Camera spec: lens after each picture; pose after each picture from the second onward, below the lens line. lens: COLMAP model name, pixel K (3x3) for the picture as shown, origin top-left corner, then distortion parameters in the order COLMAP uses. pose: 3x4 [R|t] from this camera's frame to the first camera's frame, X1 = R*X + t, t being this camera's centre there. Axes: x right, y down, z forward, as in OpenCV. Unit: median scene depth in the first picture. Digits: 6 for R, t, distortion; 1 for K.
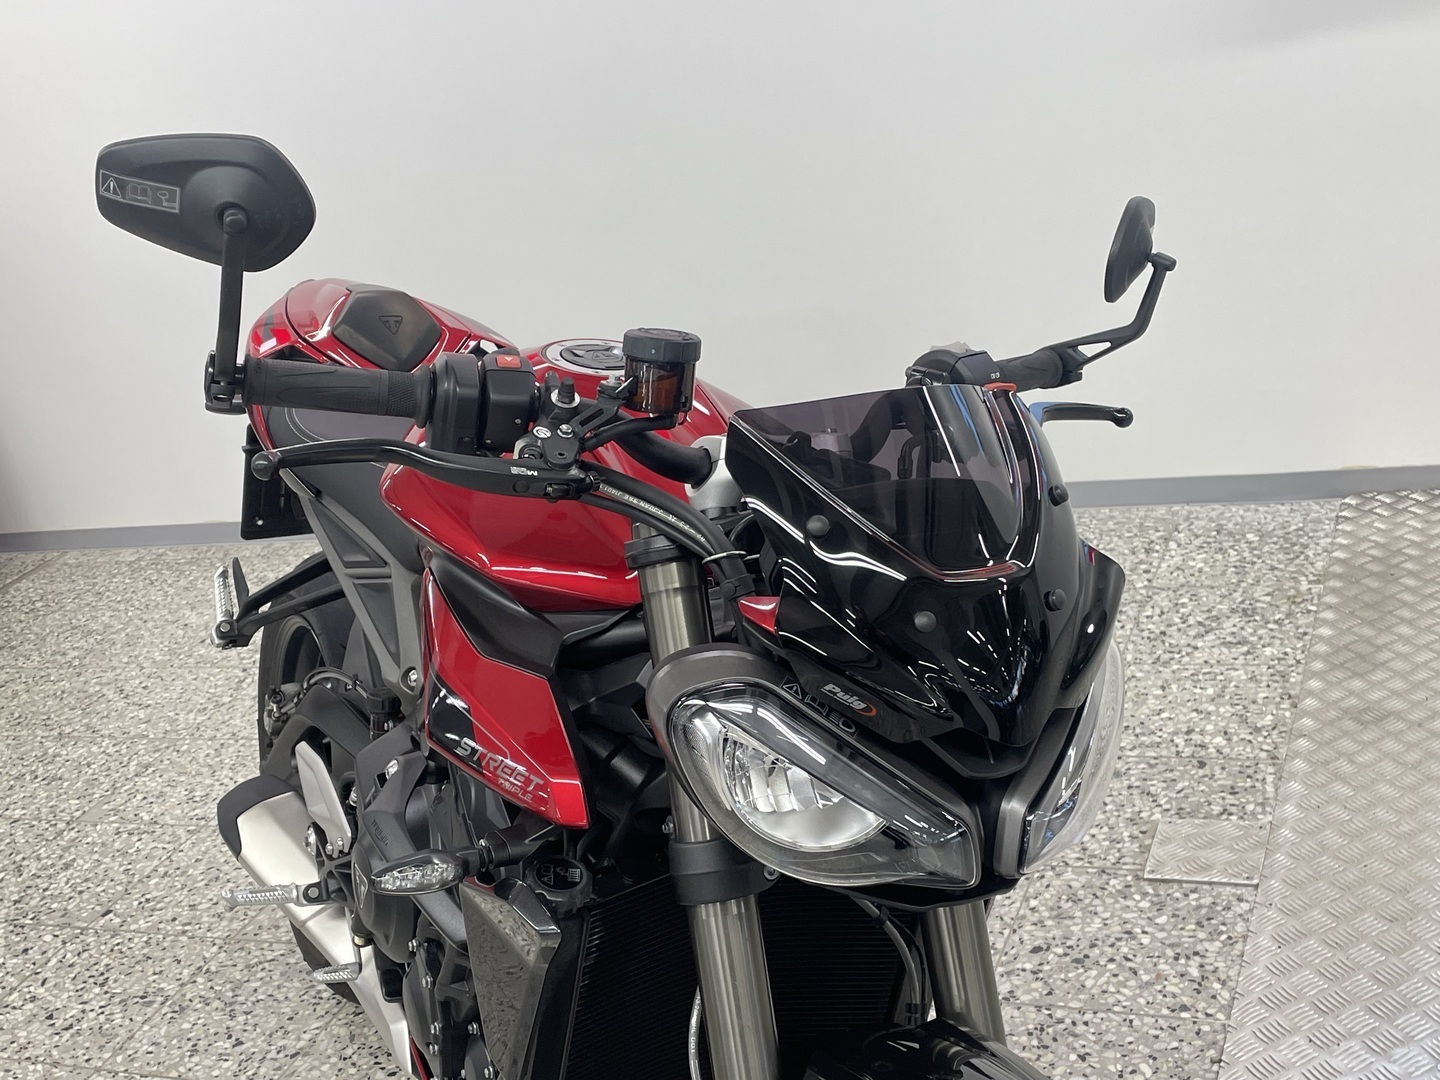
lens RADIAL K [[1678.6, 0, 721.5], [0, 1678.6, 536.2], [0, 0, 1]] dist [0.075326, 0.000000]
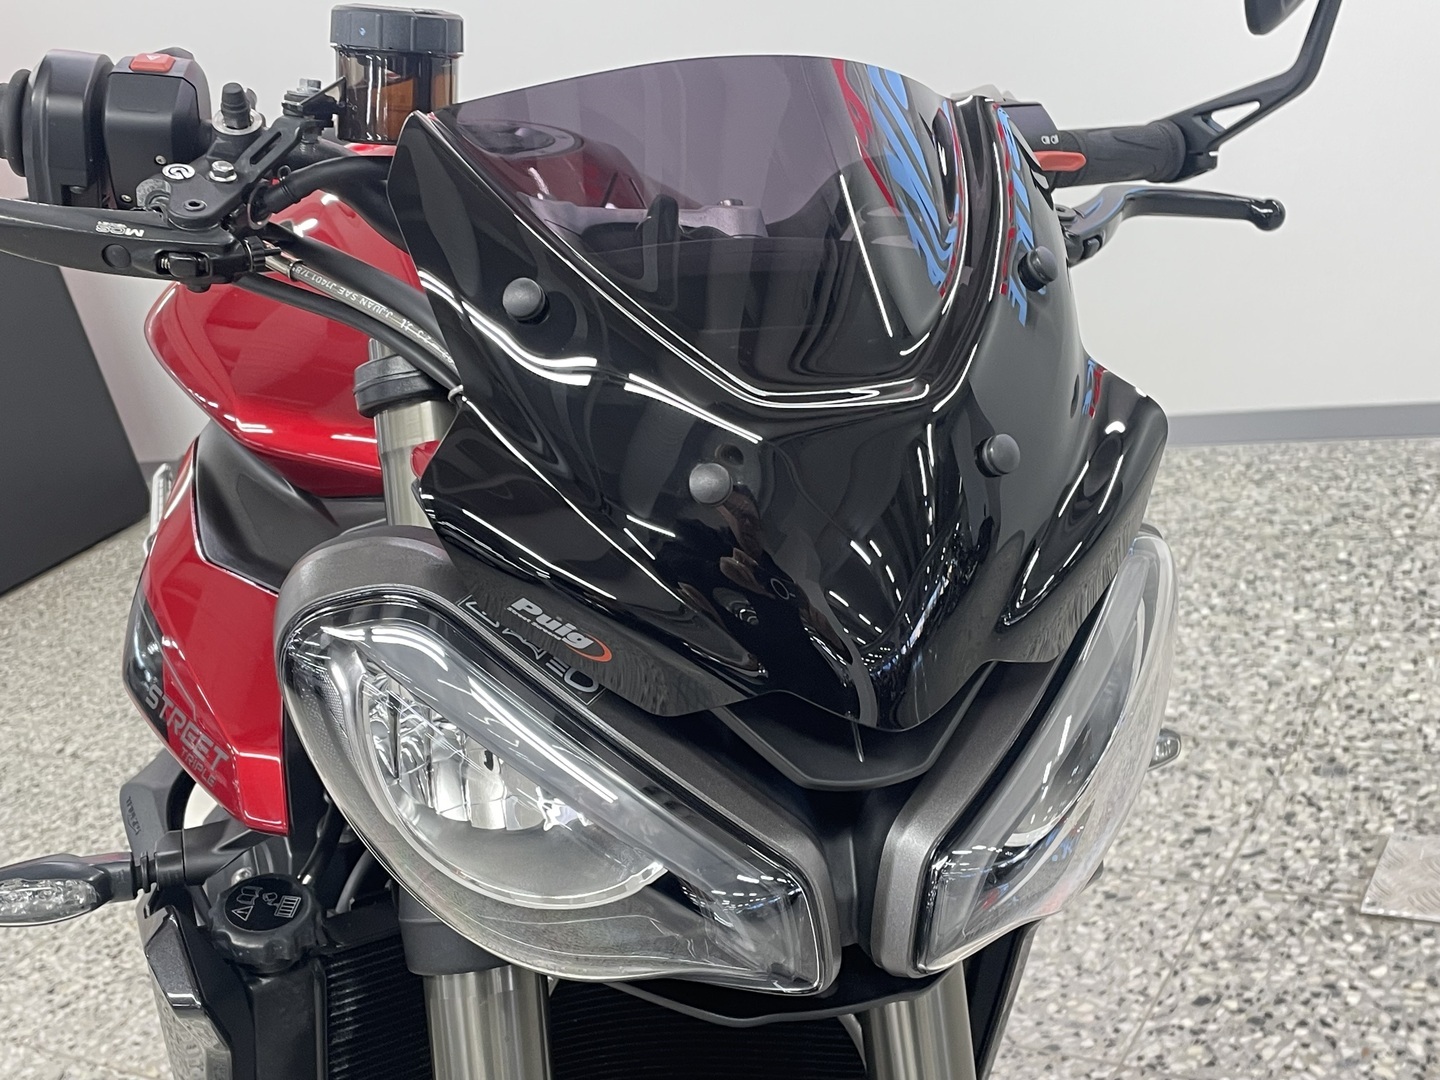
lens RADIAL K [[1750.5, 0, 717.8], [0, 1750.5, 543.8], [0, 0, 1]] dist [0.053255, 0.000000]
pose [[0.988141, 0.025306, -0.151447, 0.090912], [-0.020784, 0.999292, 0.031365, 0.023342], [0.152134, -0.027846, 0.987968, 0.209475]]
